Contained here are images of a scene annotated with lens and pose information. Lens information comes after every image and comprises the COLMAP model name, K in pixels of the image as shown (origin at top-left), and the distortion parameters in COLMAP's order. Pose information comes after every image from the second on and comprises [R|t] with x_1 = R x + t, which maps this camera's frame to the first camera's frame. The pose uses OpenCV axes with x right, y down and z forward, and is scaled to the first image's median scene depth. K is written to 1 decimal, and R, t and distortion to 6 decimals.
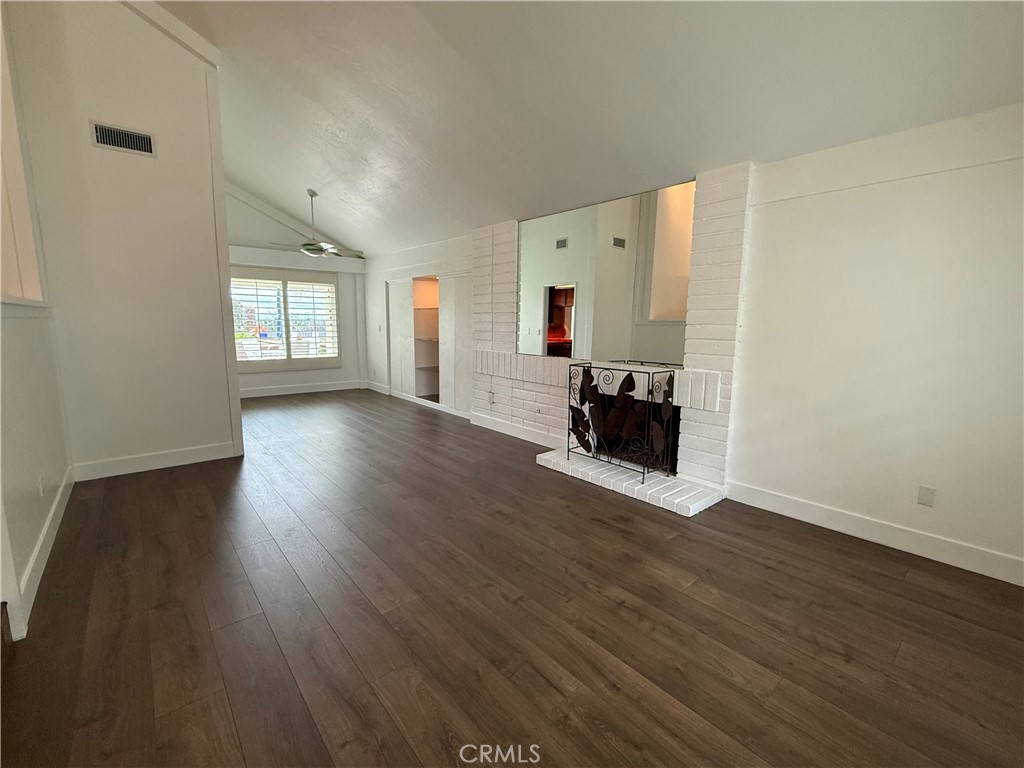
lens RADIAL K [[442.8, 0, 512.0], [0, 442.8, 384.4], [0, 0, 1]] dist [0.002338, 0.000499]
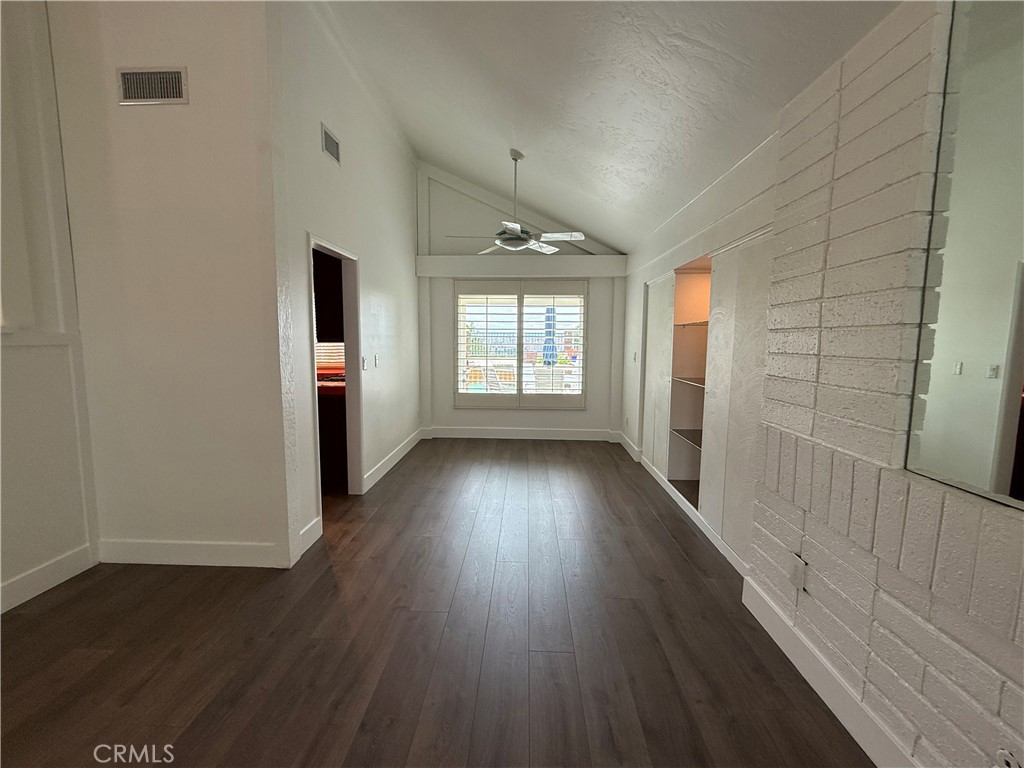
lens RADIAL K [[442.8, 0, 511.2], [0, 442.8, 385.8], [0, 0, 1]] dist [0.002338, 0.000499]
pose [[0.737790, 0.064405, -0.671951, 0.007820], [-0.093581, 0.995585, -0.007325, -0.068171], [0.668512, 0.068286, 0.740560, 0.434879]]
